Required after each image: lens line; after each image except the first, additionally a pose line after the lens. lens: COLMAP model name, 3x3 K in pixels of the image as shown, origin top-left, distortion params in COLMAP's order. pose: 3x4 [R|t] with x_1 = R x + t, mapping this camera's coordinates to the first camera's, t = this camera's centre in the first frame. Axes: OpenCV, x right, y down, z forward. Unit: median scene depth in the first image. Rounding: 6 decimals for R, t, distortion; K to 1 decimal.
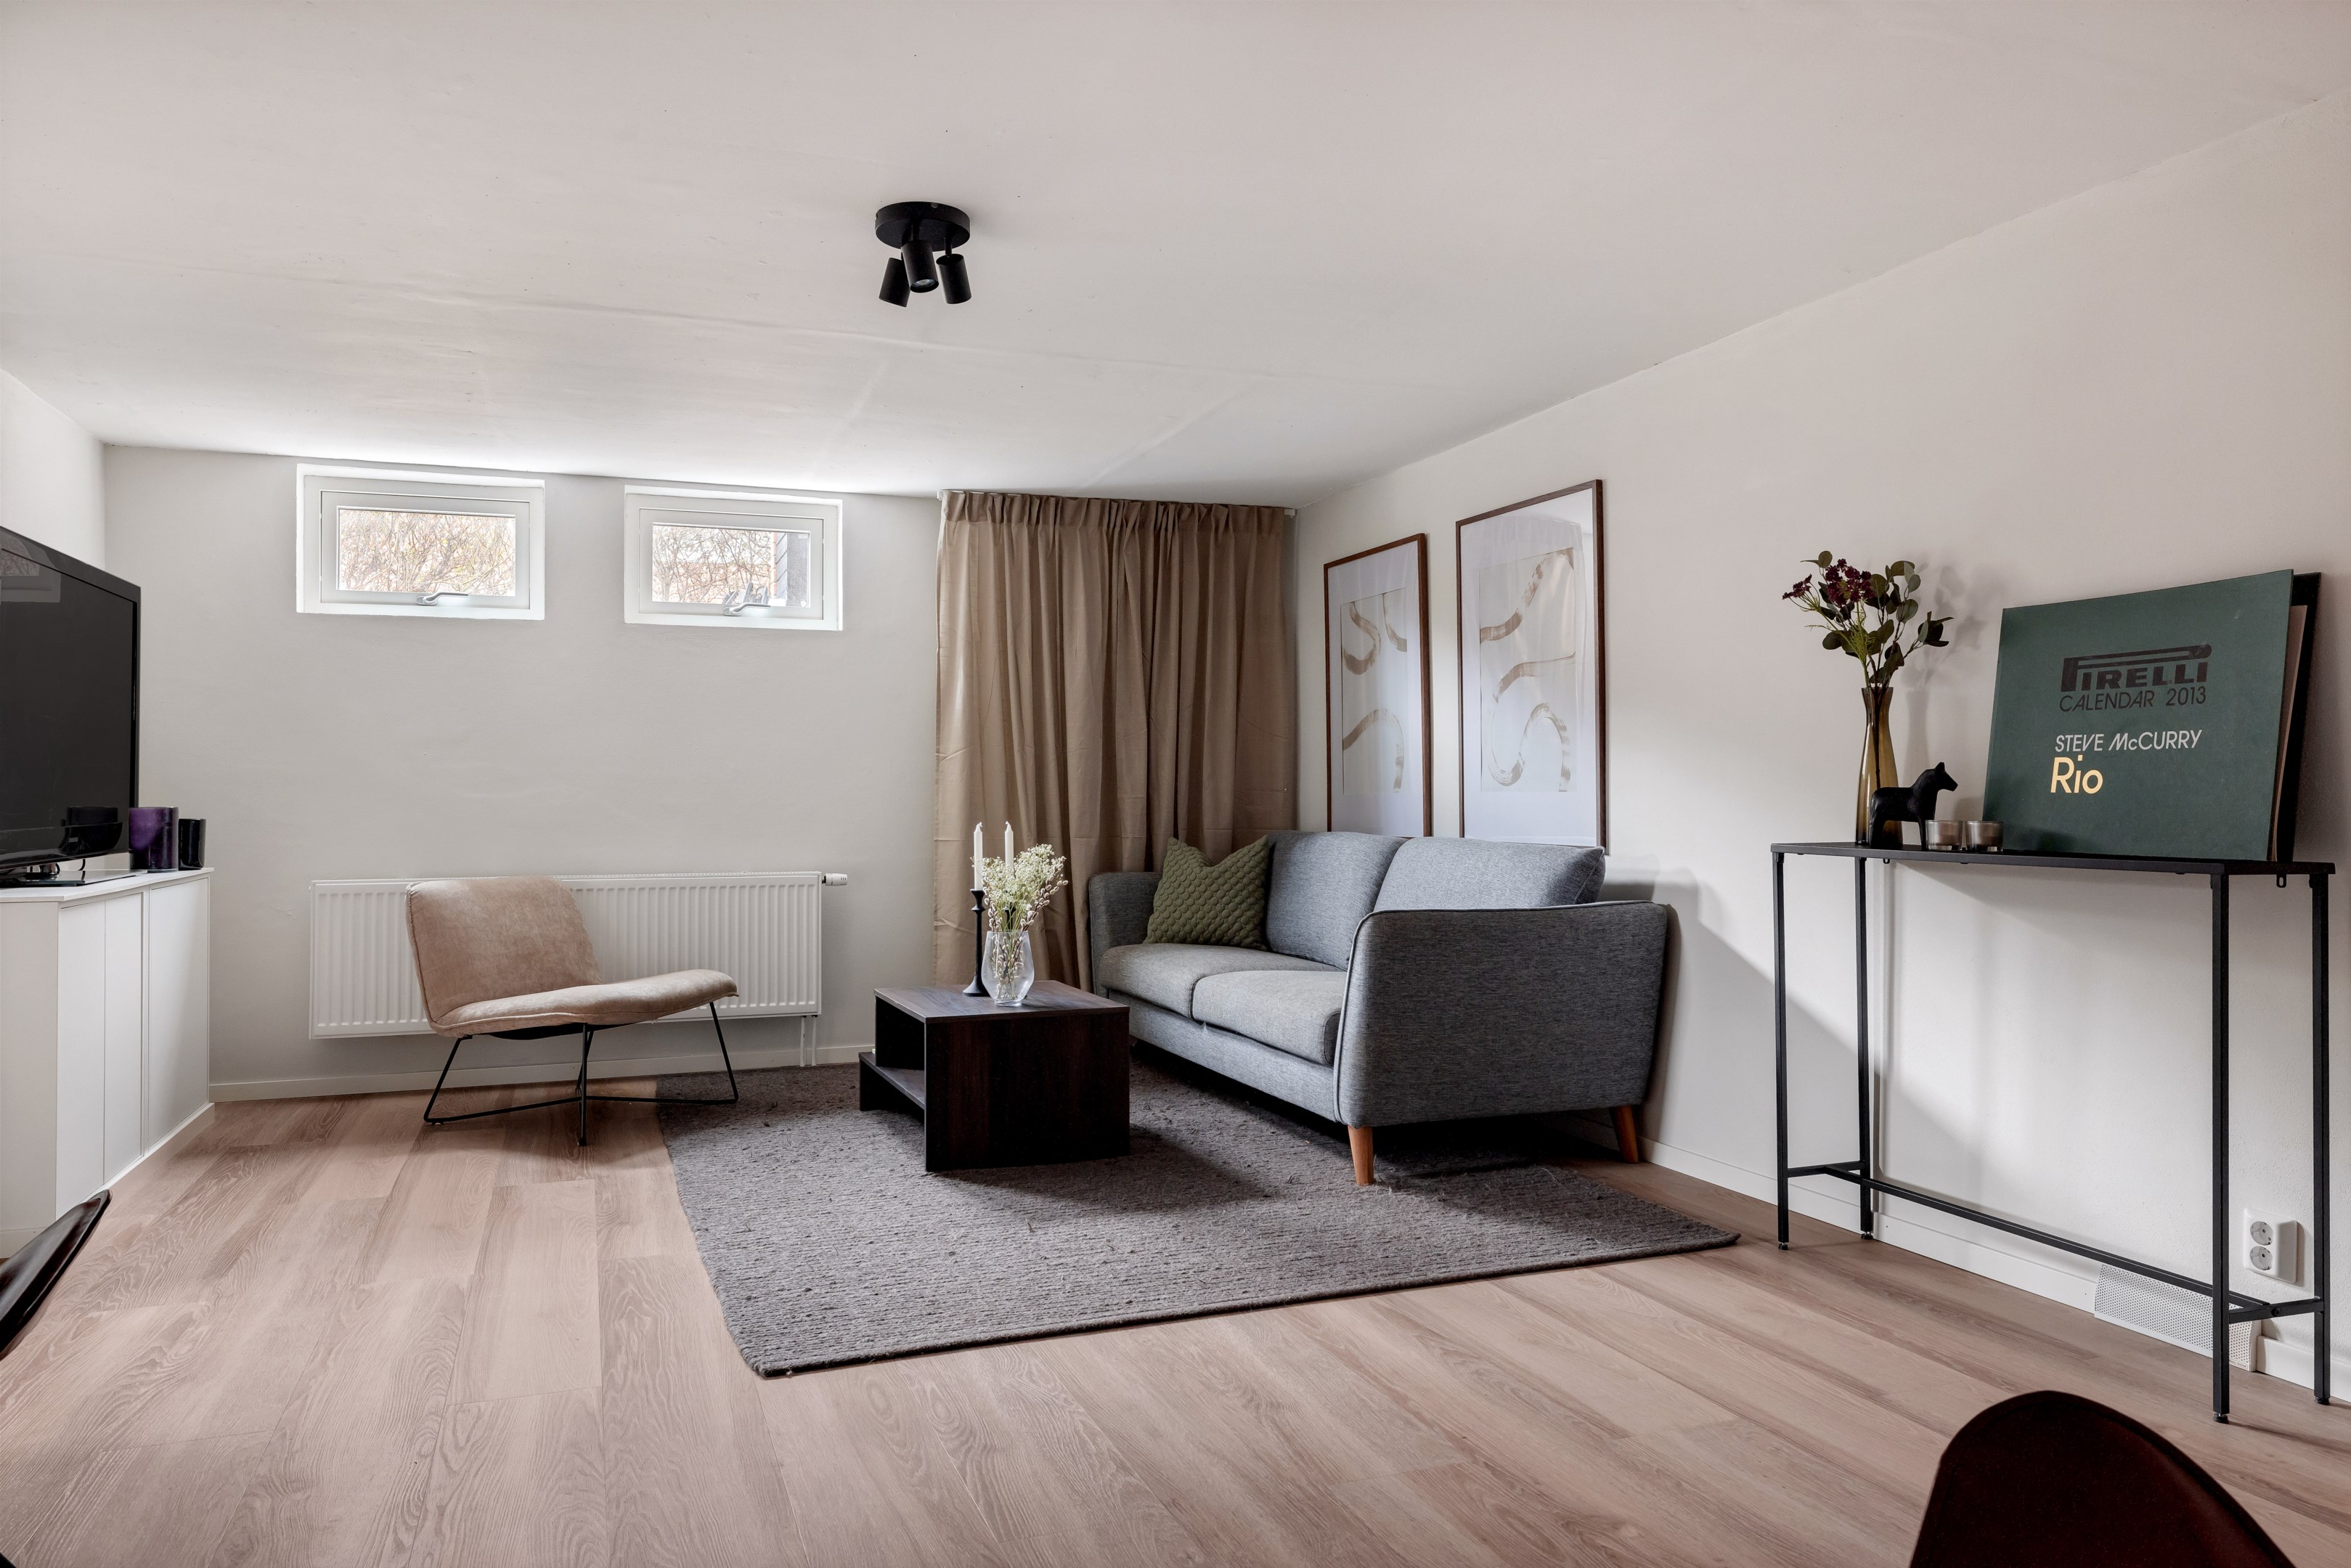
lens RADIAL K [[1605.6, 0, 1175.5], [0, 1605.6, 784.0], [0, 0, 1]] dist [-0.007463, -0.000030]
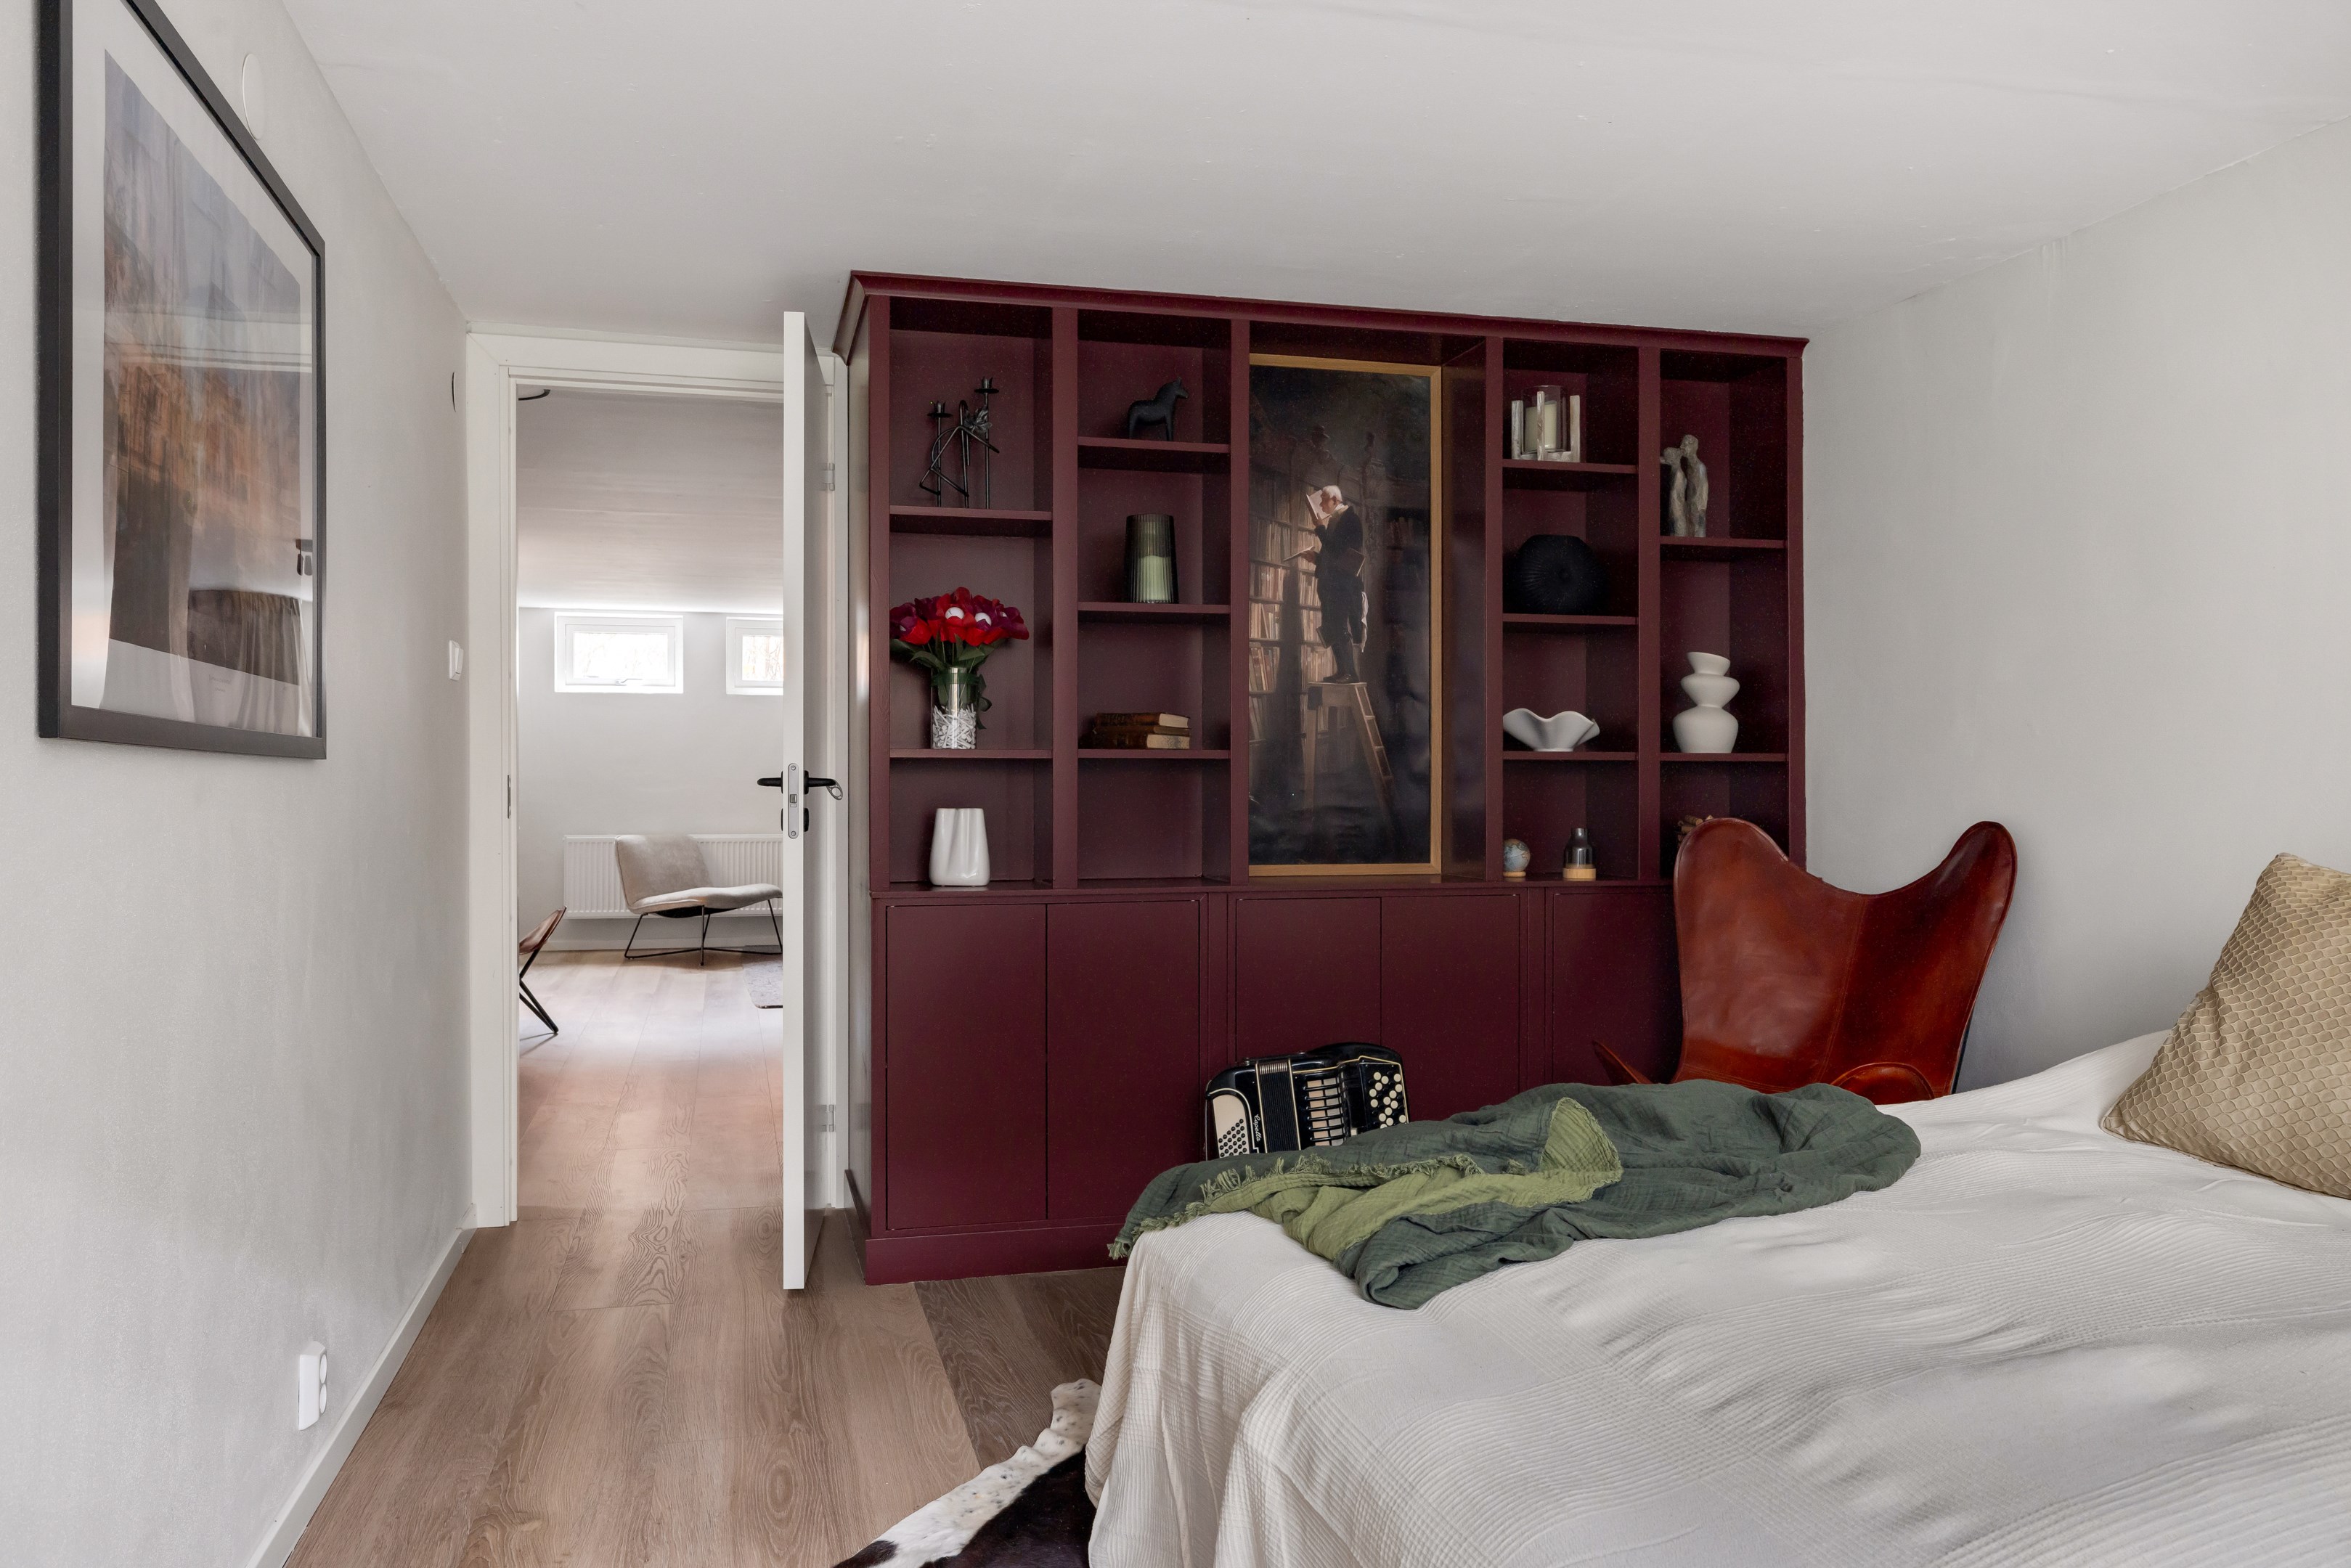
lens RADIAL K [[1605.6, 0, 1175.5], [0, 1605.6, 784.0], [0, 0, 1]] dist [-0.007463, -0.000030]
pose [[0.997007, 0.002417, -0.077275, 0.377657], [-0.001213, 0.999877, 0.015627, -0.036447], [0.077303, -0.015487, 0.996887, -0.958470]]
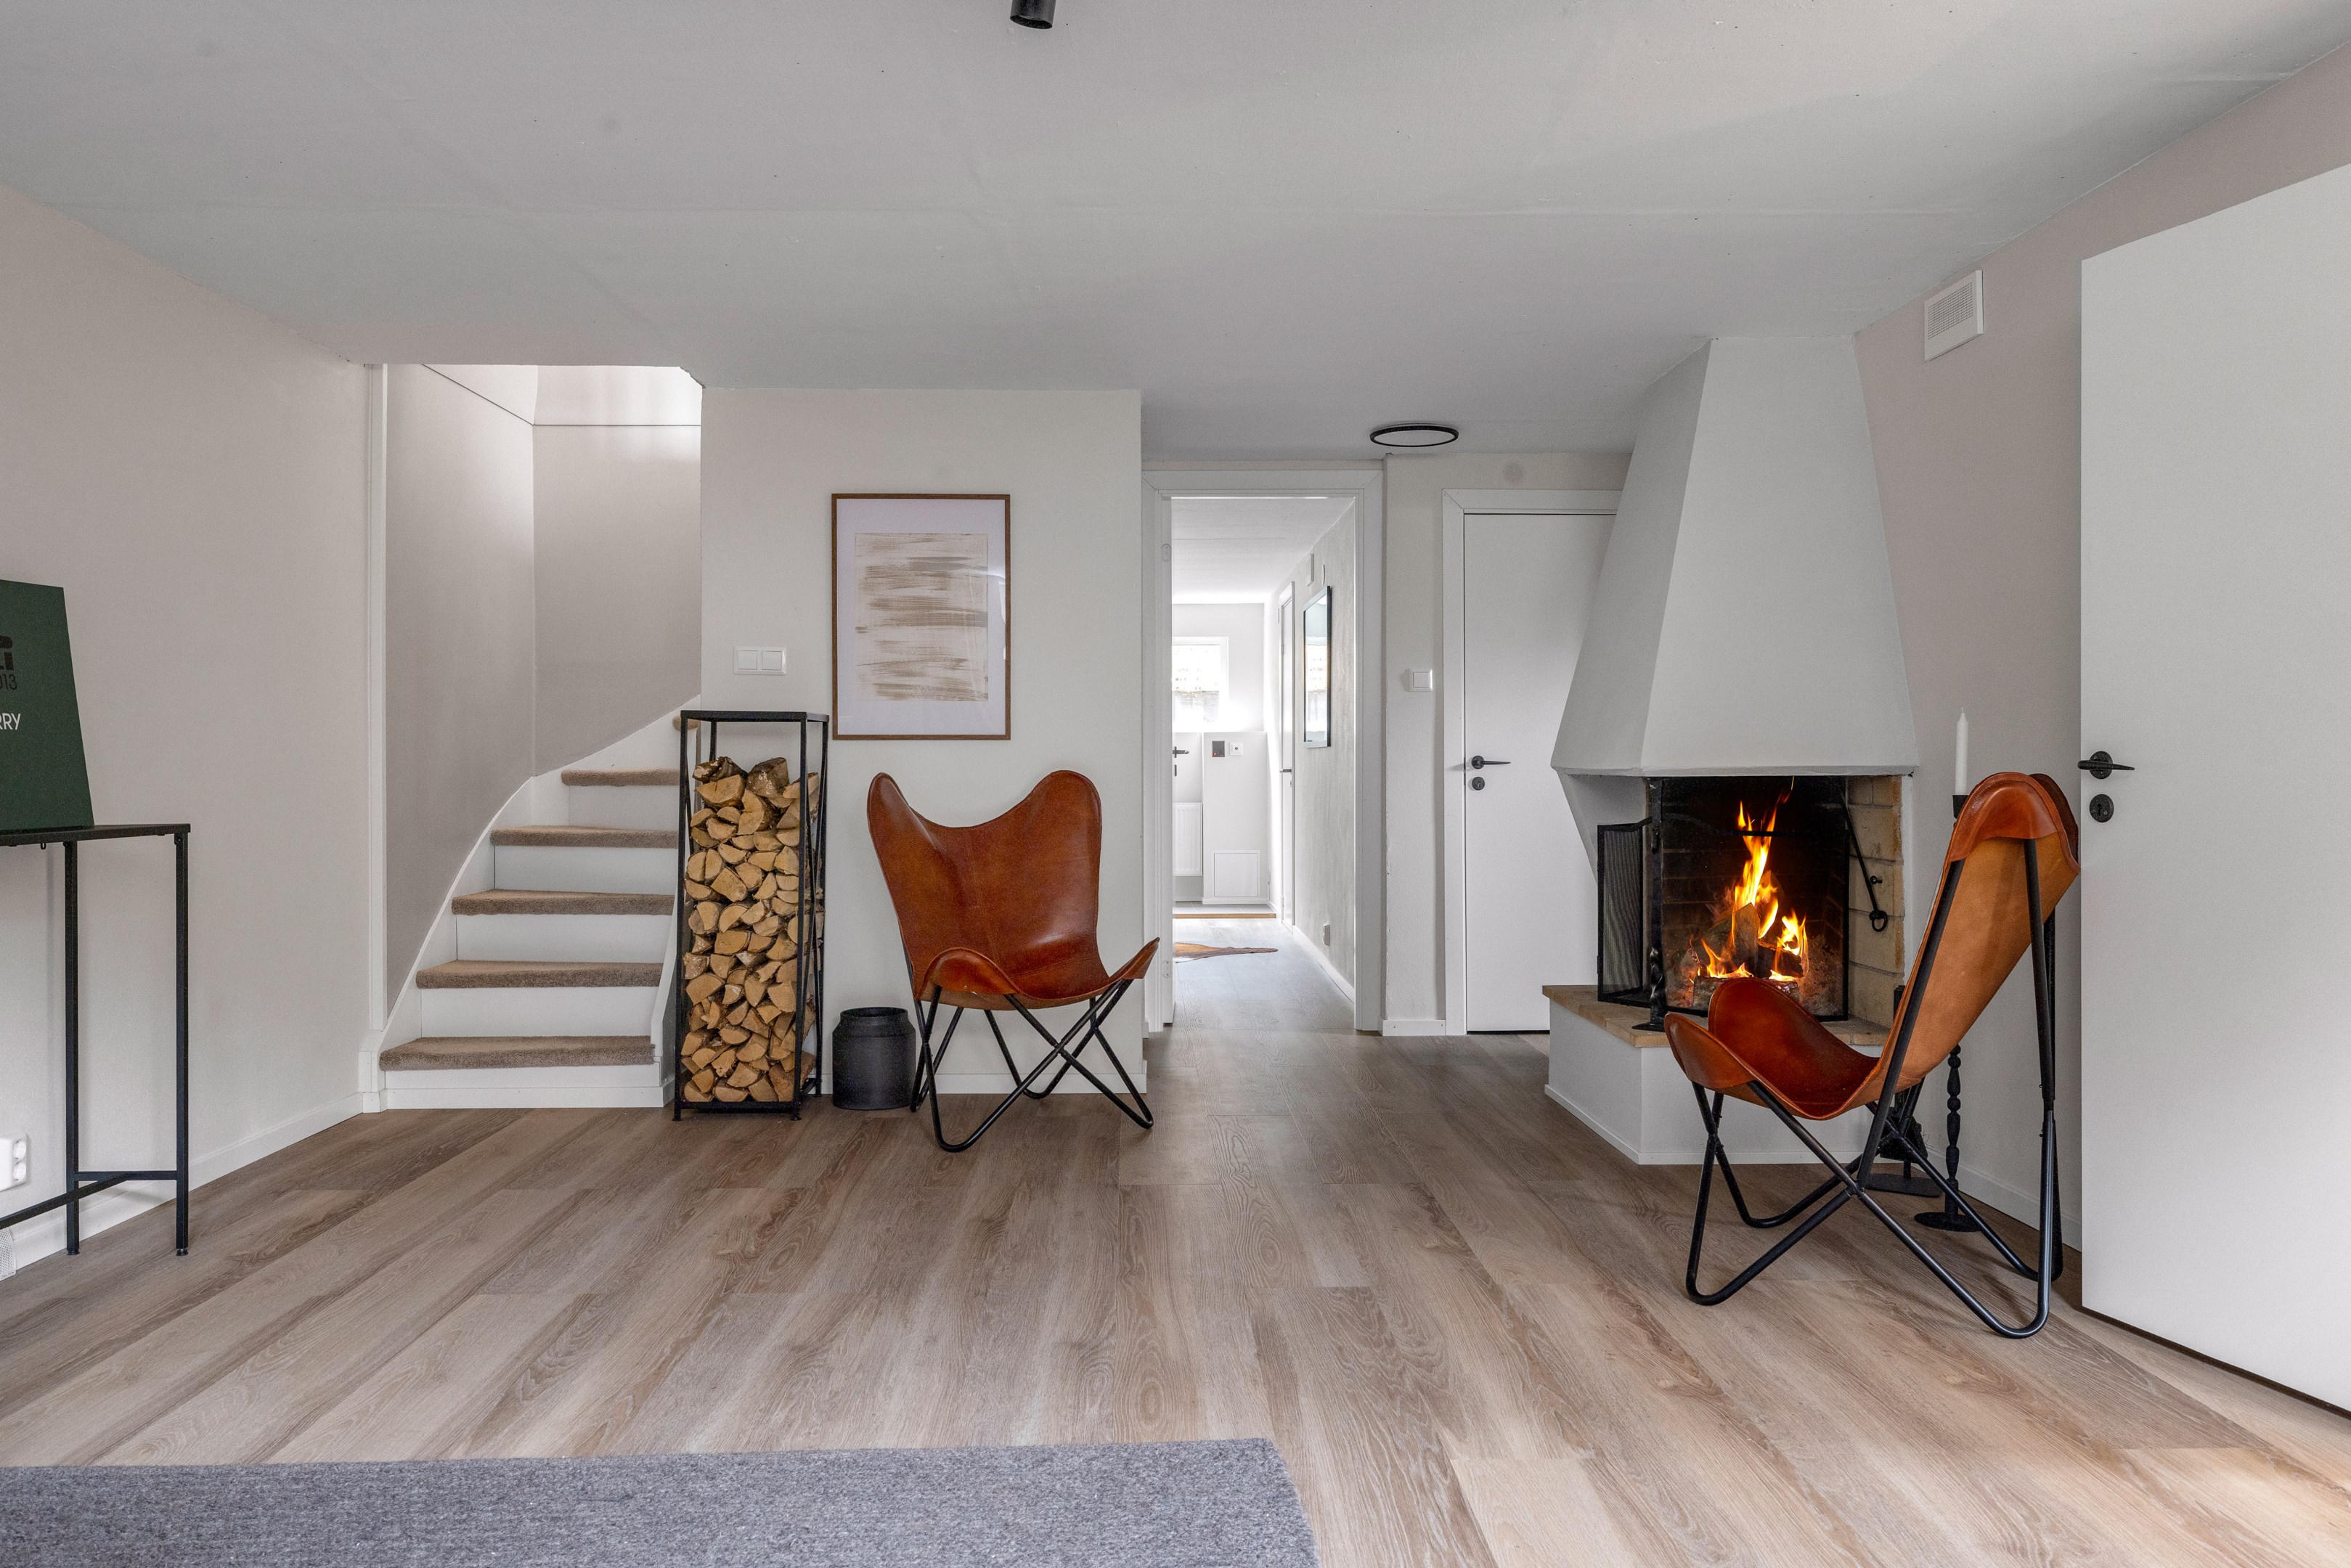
lens RADIAL K [[1605.6, 0, 1175.5], [0, 1605.6, 784.0], [0, 0, 1]] dist [-0.007463, -0.000030]
pose [[-0.946286, 0.000543, 0.323331, -0.287373], [0.001548, 0.999995, 0.002849, 0.008008], [-0.323328, 0.003197, -0.946281, 1.073881]]
